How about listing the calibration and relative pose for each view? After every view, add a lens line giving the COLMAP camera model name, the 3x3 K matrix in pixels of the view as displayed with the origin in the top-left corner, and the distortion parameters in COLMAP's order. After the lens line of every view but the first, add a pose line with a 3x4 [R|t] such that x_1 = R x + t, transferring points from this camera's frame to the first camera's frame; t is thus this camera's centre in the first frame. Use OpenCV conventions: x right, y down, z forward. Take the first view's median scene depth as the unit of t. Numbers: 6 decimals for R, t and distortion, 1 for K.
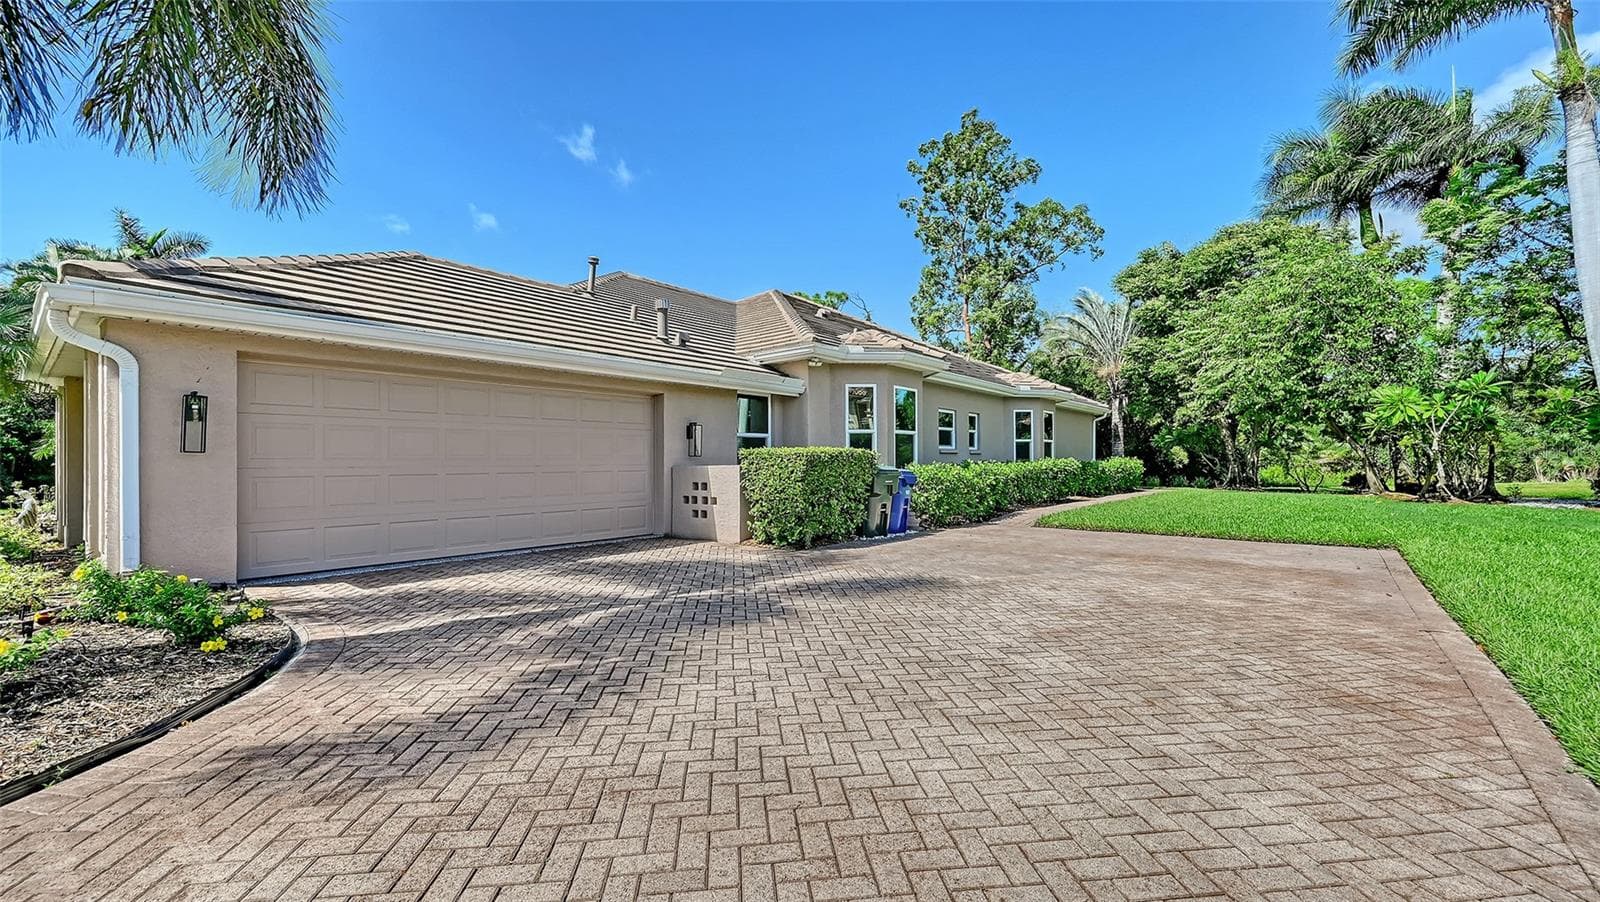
lens RADIAL K [[634.4, 0, 805.6], [0, 634.4, 466.0], [0, 0, 1]] dist [0.001405, 0.000252]
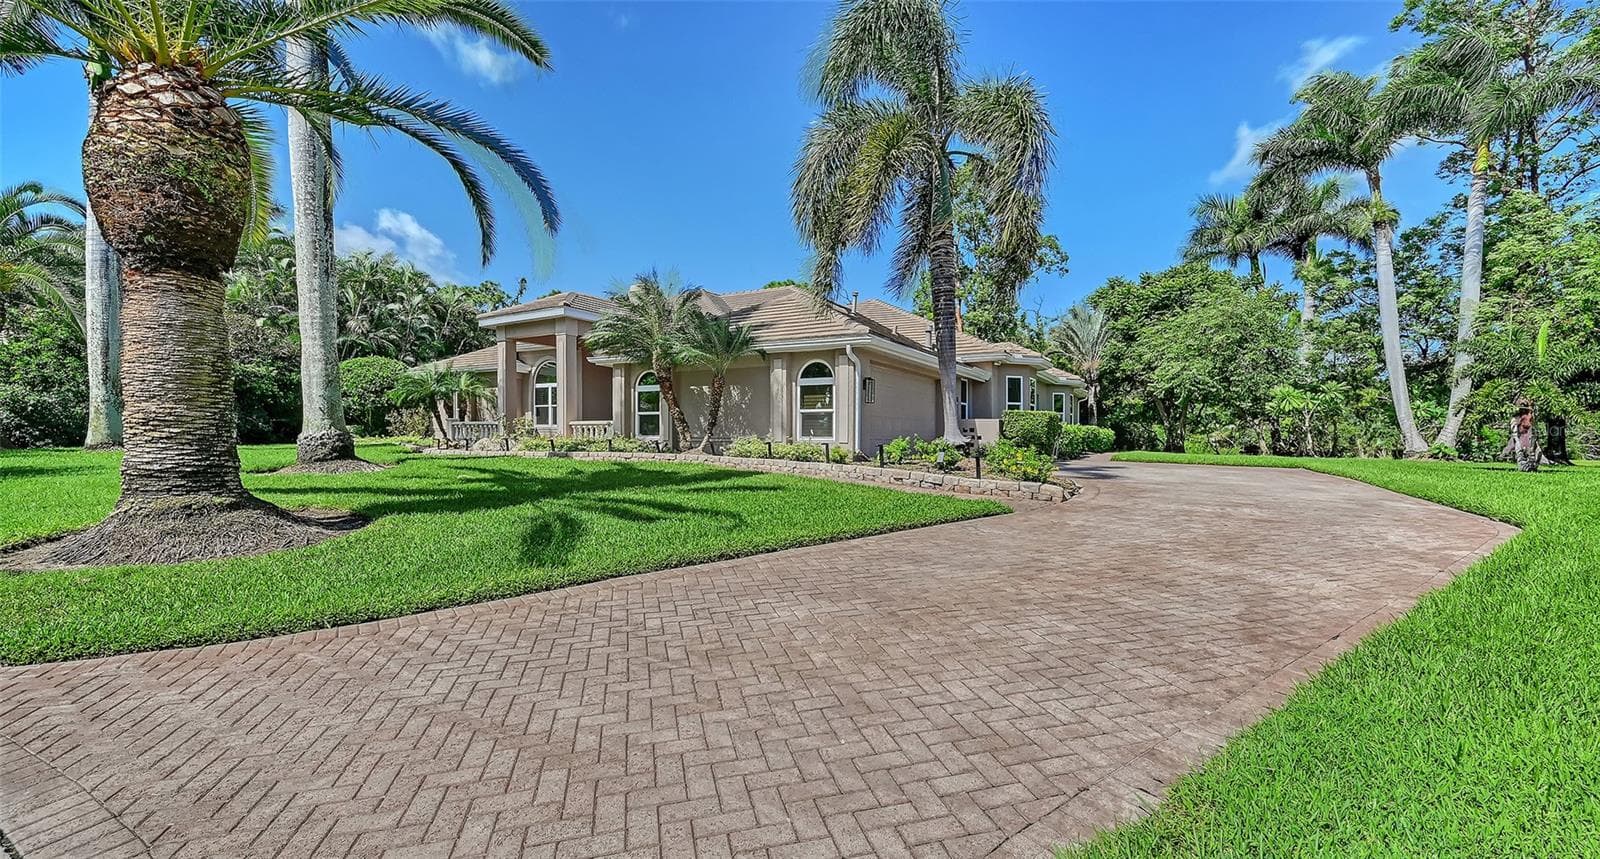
lens RADIAL K [[637.3, 0, 800.0], [0, 637.3, 429.5], [0, 0, 1]] dist [-0.001034, -0.000078]
pose [[0.989954, 0.025927, 0.138991, -0.351023], [-0.023551, 0.999548, -0.018712, 0.029250], [-0.139414, 0.015251, 0.990117, -0.290283]]
